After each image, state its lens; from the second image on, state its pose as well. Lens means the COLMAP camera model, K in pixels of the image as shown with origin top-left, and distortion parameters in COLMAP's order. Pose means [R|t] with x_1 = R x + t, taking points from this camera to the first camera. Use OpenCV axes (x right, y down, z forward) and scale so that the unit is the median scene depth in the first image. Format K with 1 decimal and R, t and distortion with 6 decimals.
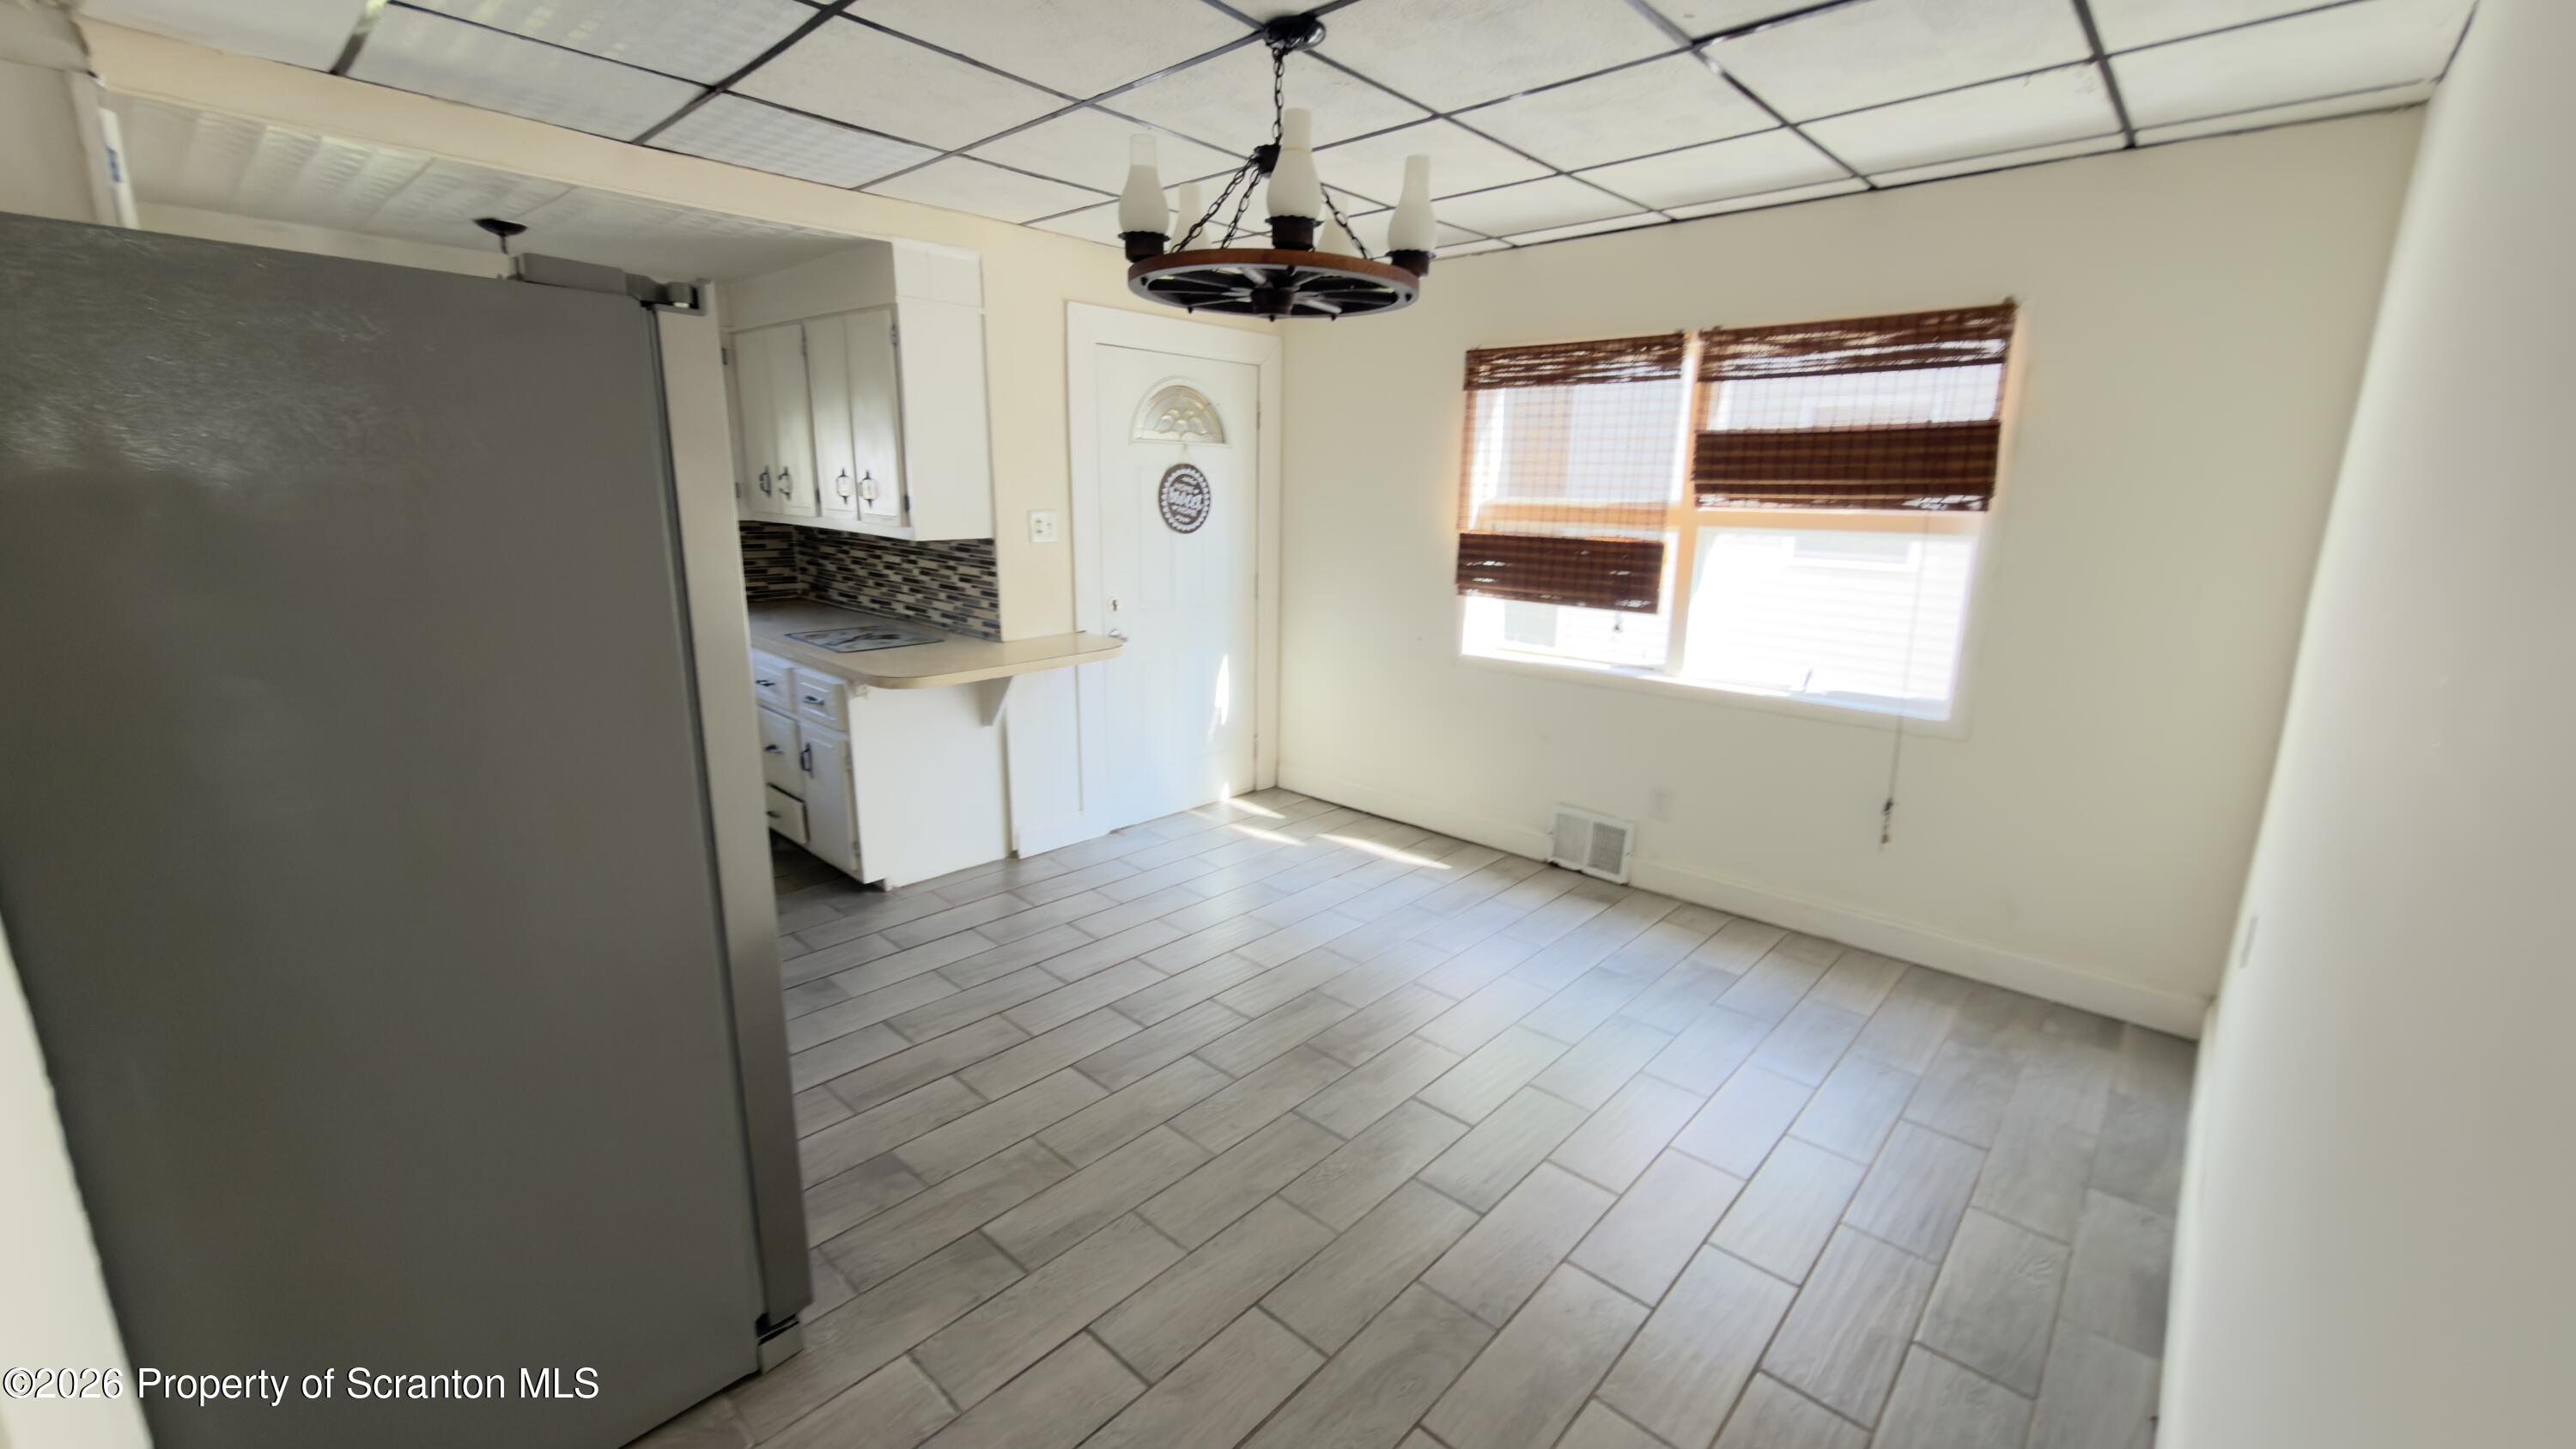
lens RADIAL K [[1022.8, 0, 1288.0], [0, 1022.8, 724.5], [0, 0, 1]] dist [-0.002459, -0.000179]
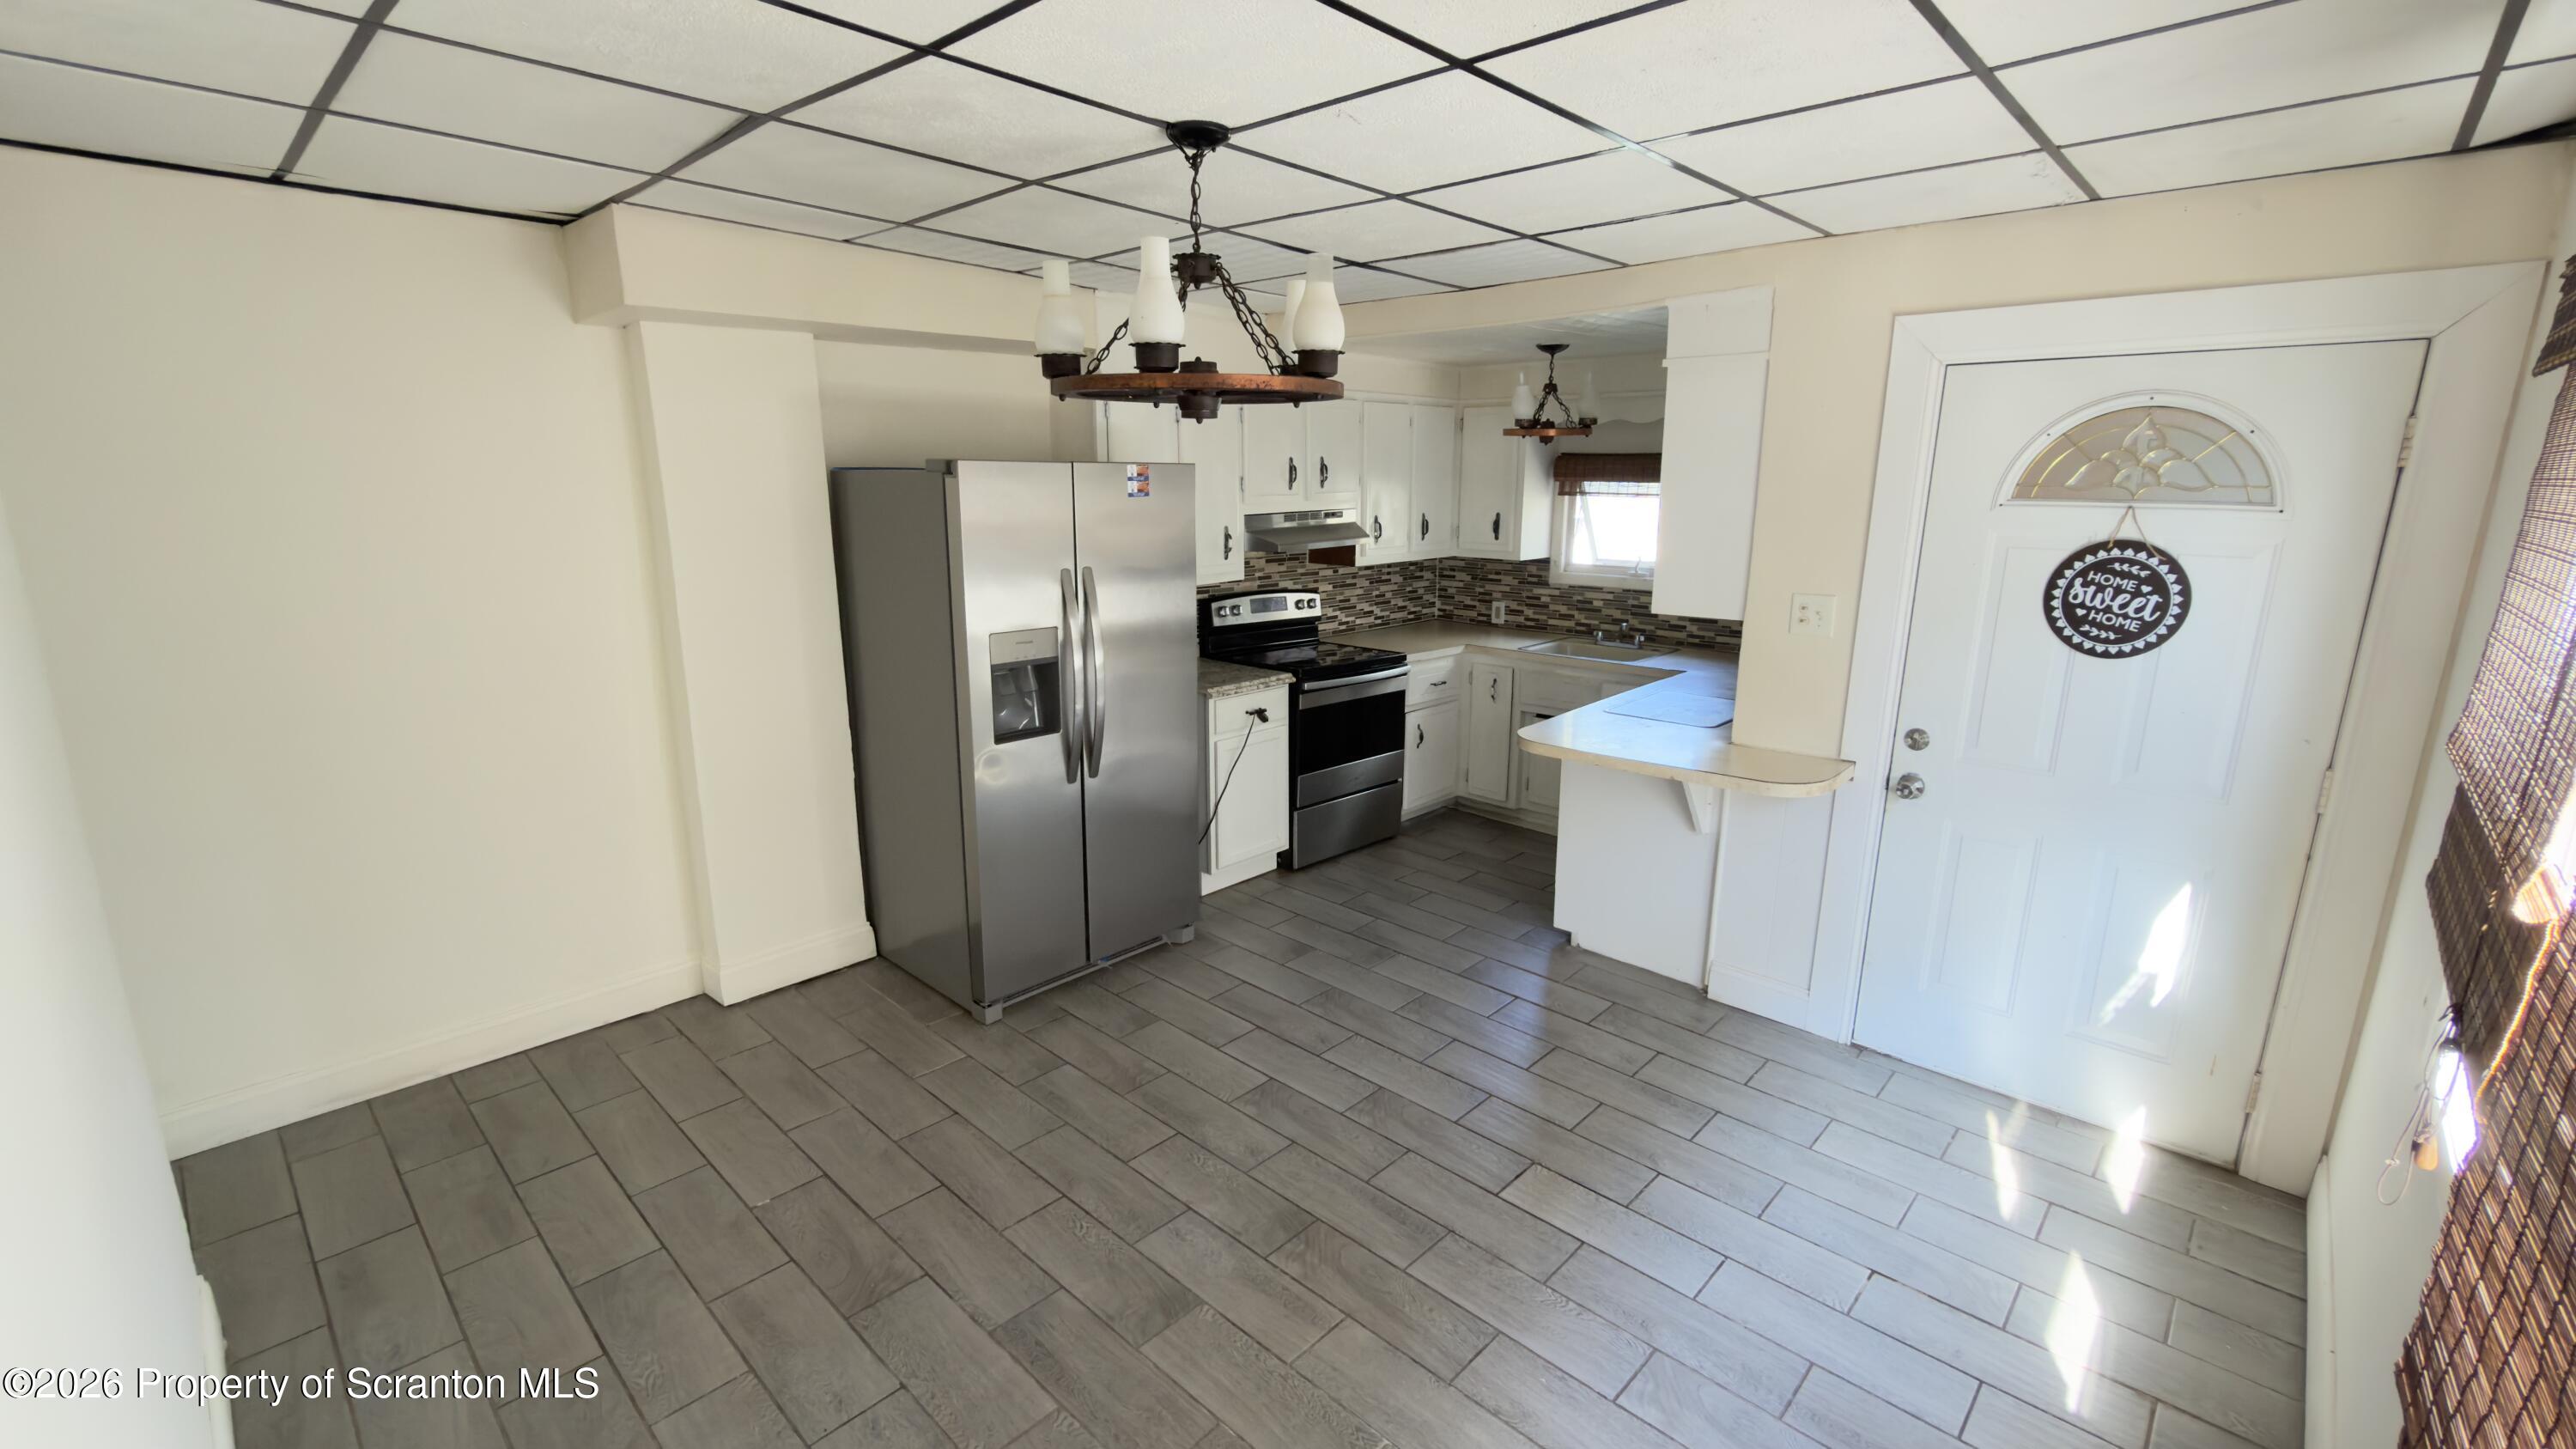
lens RADIAL K [[1079.8, 0, 1288.0], [0, 1079.8, 724.5], [0, 0, 1]] dist [-0.004457, -0.000193]
pose [[-0.011261, 0.206970, -0.978283, 0.617342], [-0.236364, 0.950068, 0.203722, -0.198188], [0.971599, 0.233525, 0.038221, 0.637018]]
